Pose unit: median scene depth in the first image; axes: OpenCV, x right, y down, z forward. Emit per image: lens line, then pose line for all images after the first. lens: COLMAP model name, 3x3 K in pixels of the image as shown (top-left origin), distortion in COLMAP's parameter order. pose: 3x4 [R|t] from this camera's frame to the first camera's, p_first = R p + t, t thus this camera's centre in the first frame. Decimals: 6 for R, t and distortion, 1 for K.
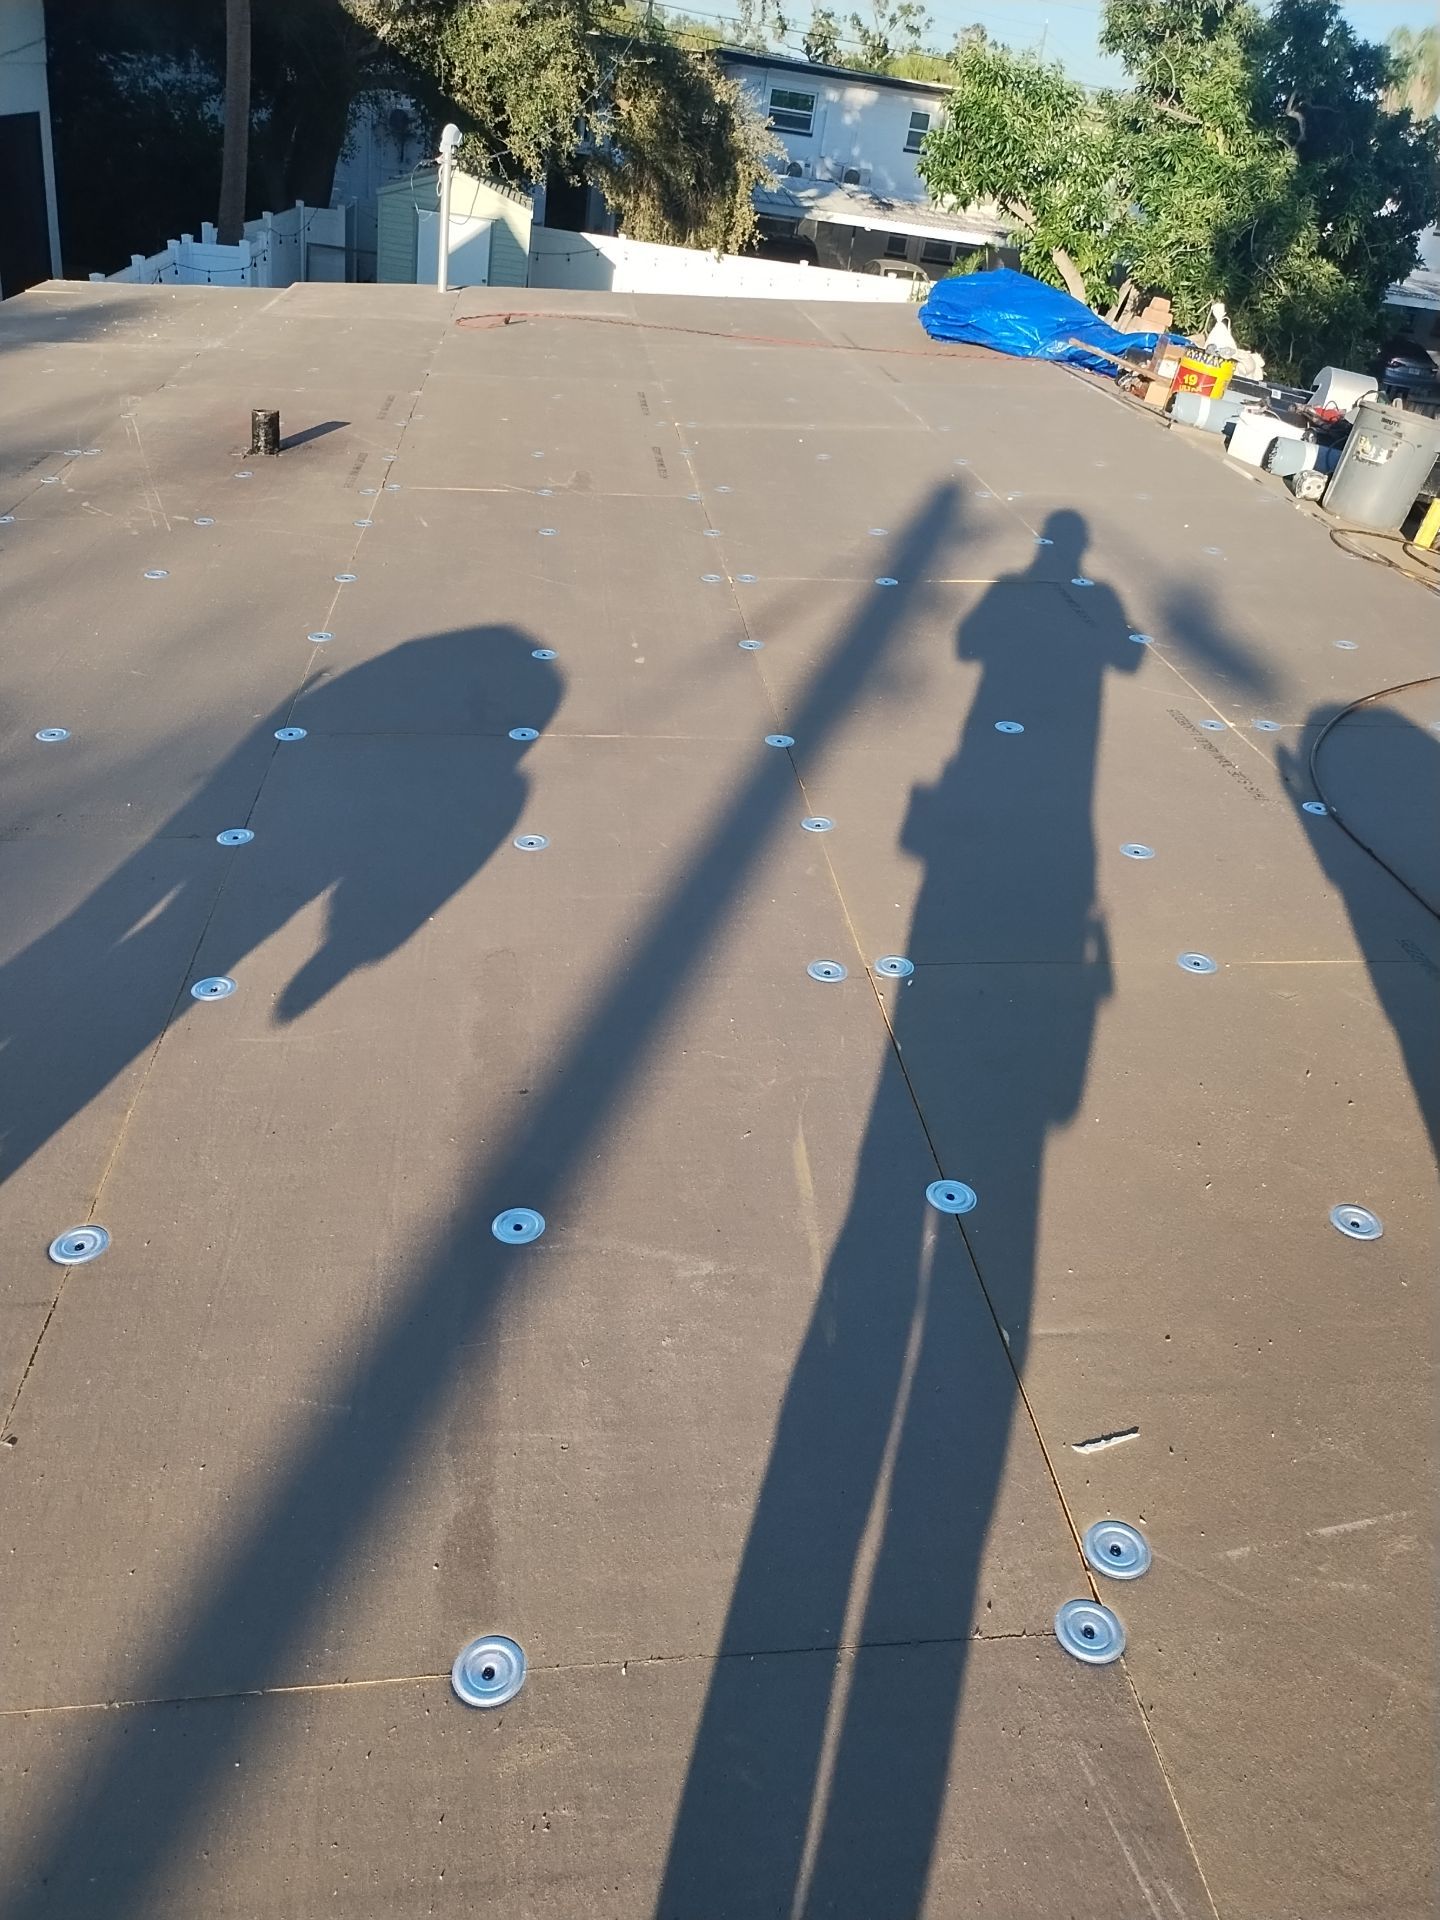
lens RADIAL K [[1462.7, 0, 726.7], [0, 1462.7, 936.5], [0, 0, 1]] dist [0.001383, -0.002891]
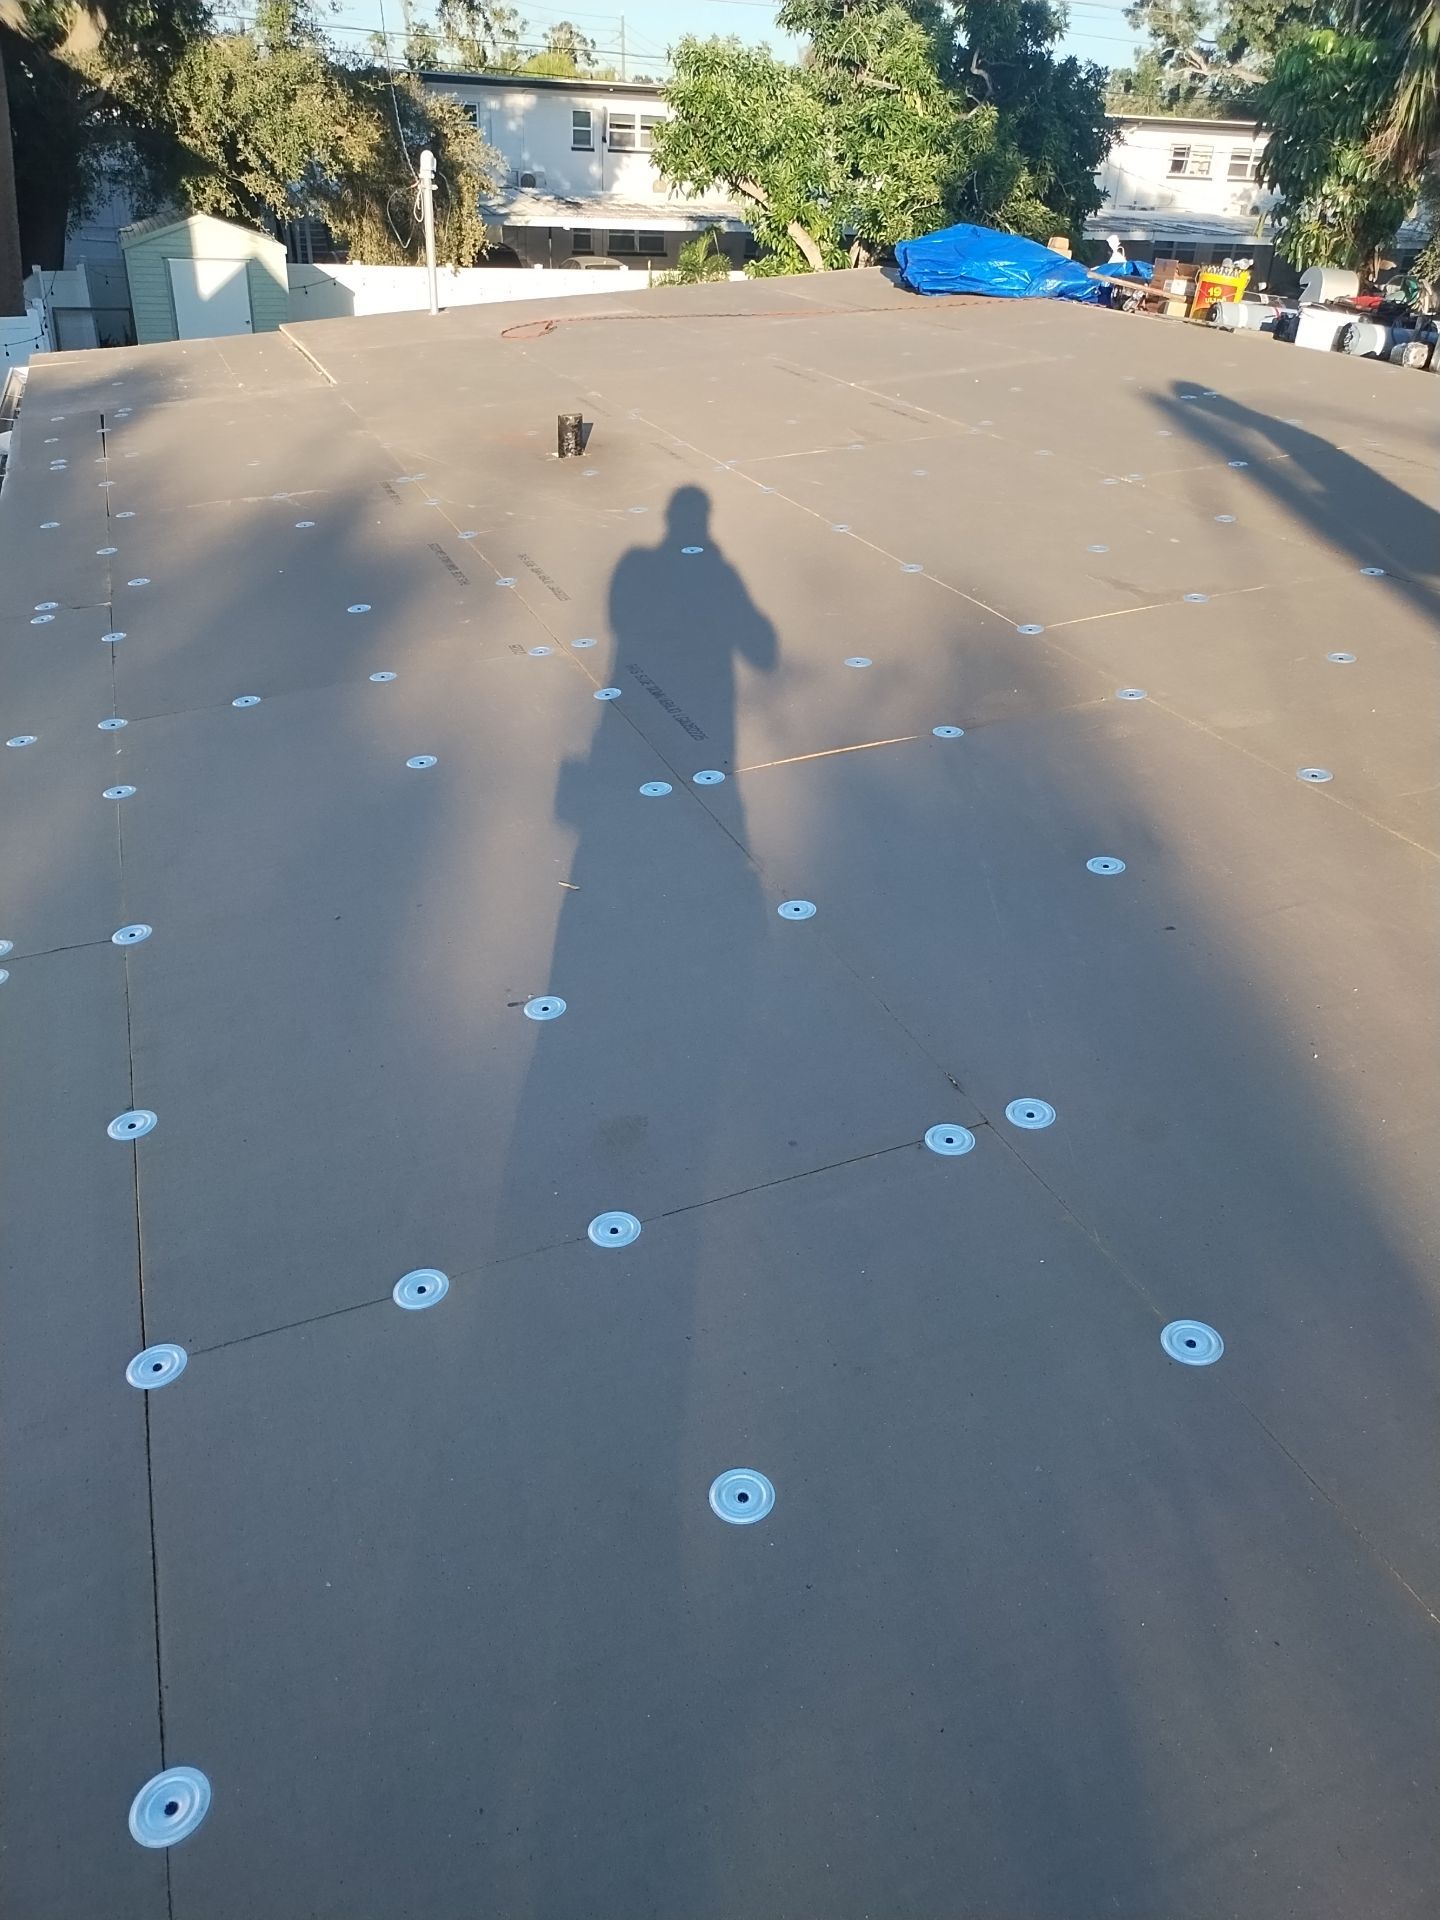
lens RADIAL K [[1422.8, 0, 720.0], [0, 1422.8, 960.0], [0, 0, 1]] dist [0.000184, -0.002429]
pose [[0.963008, -0.208523, 0.170684, -0.113130], [0.204549, 0.978008, 0.040747, 0.003510], [-0.175427, -0.004326, 0.984483, -0.013642]]
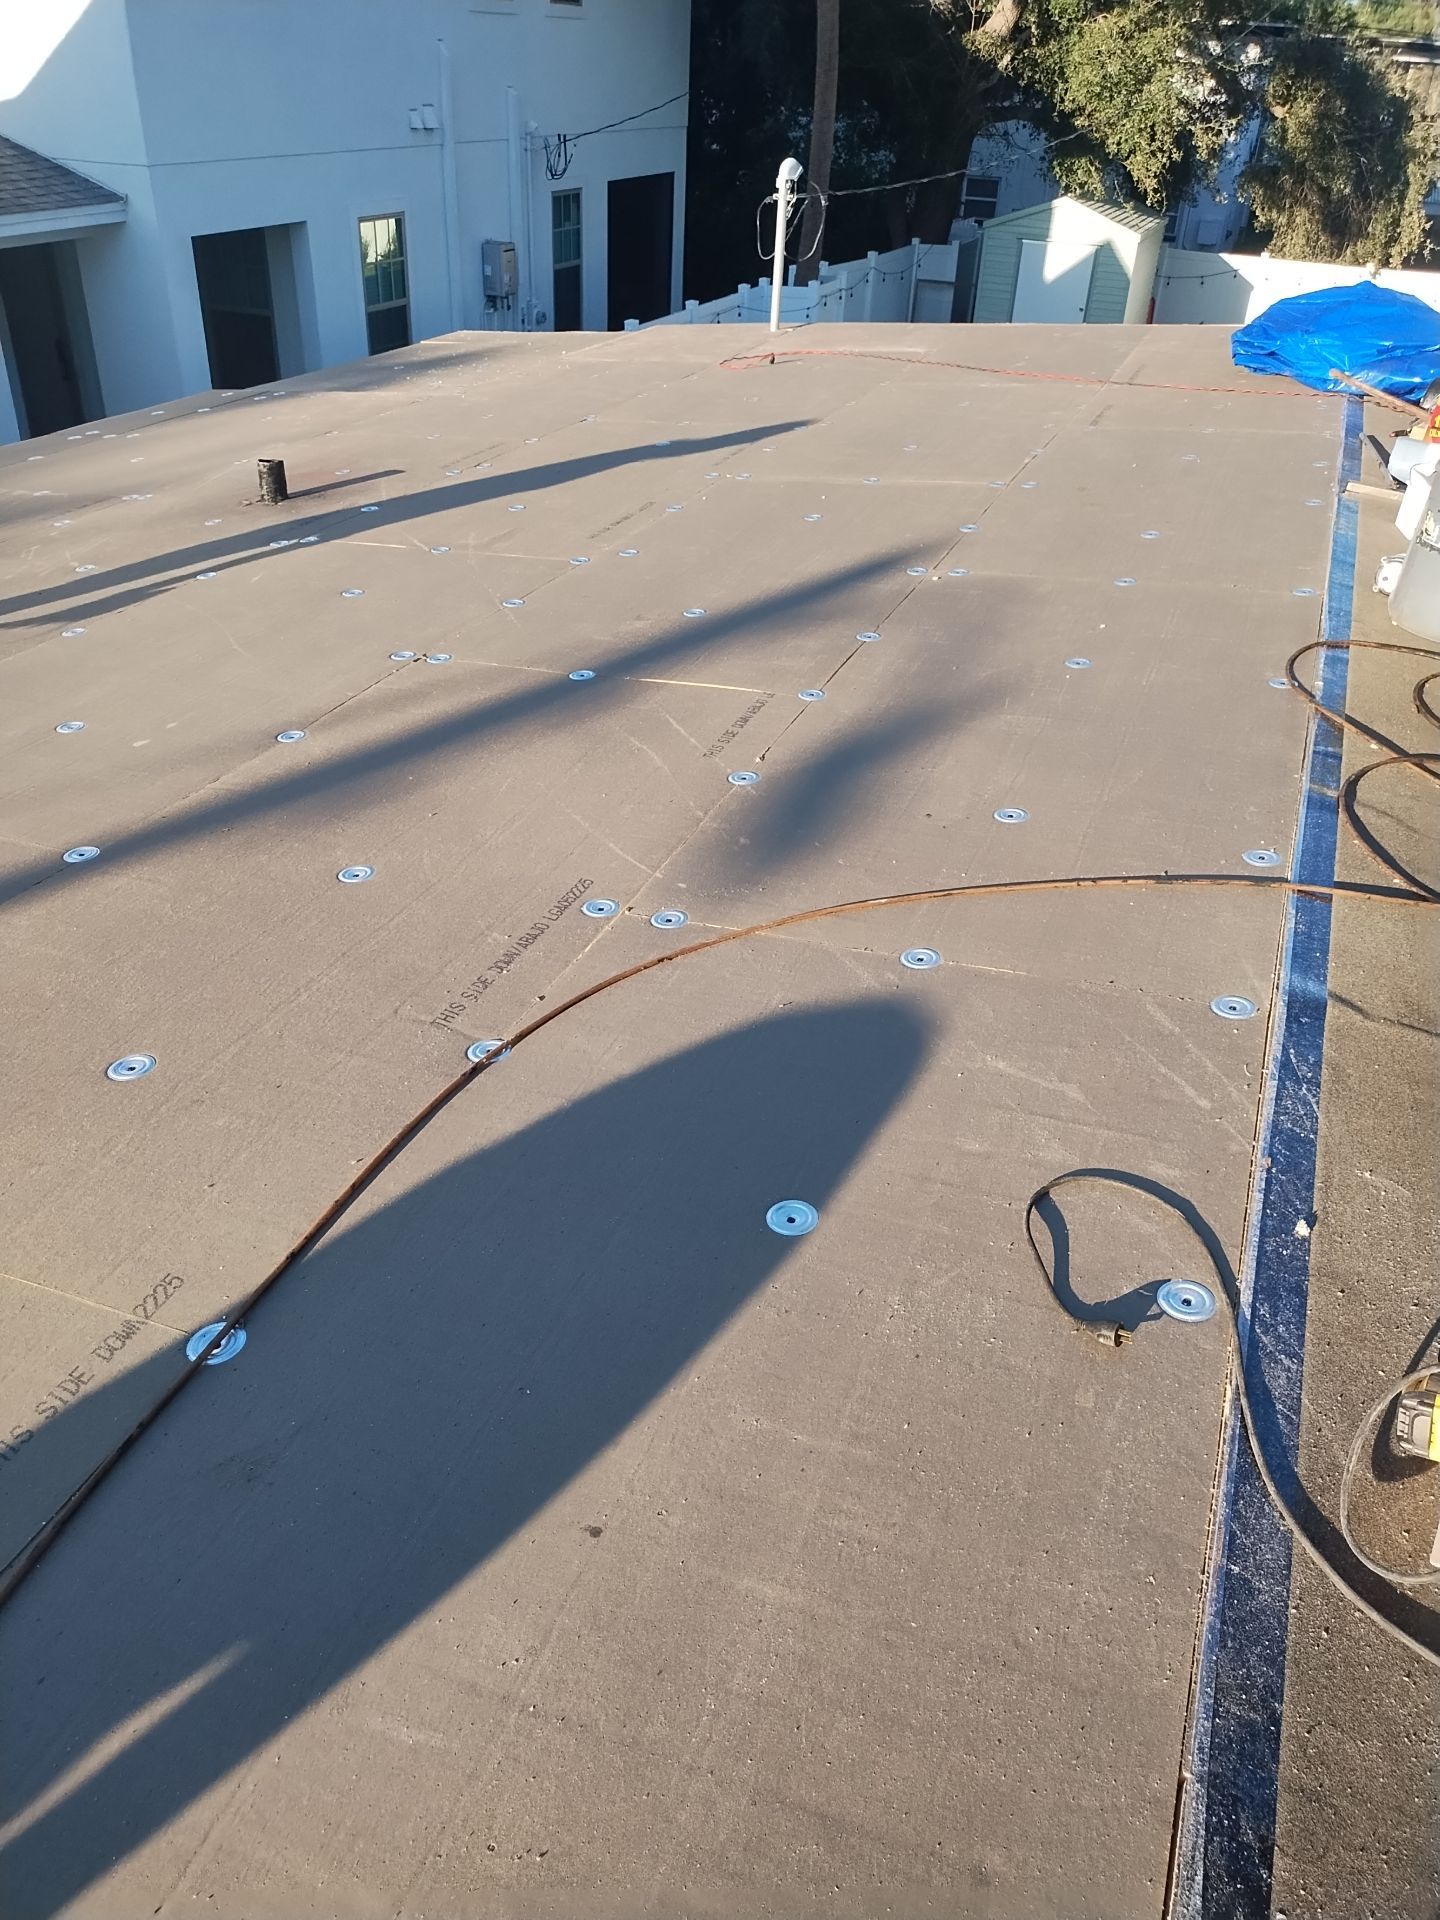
lens RADIAL K [[1462.7, 0, 726.7], [0, 1462.7, 936.5], [0, 0, 1]] dist [0.001383, -0.002891]
pose [[0.885895, 0.148652, -0.439424, 0.111495], [-0.156469, 0.987507, 0.018615, -0.023604], [0.436702, 0.052265, 0.898087, 0.057877]]
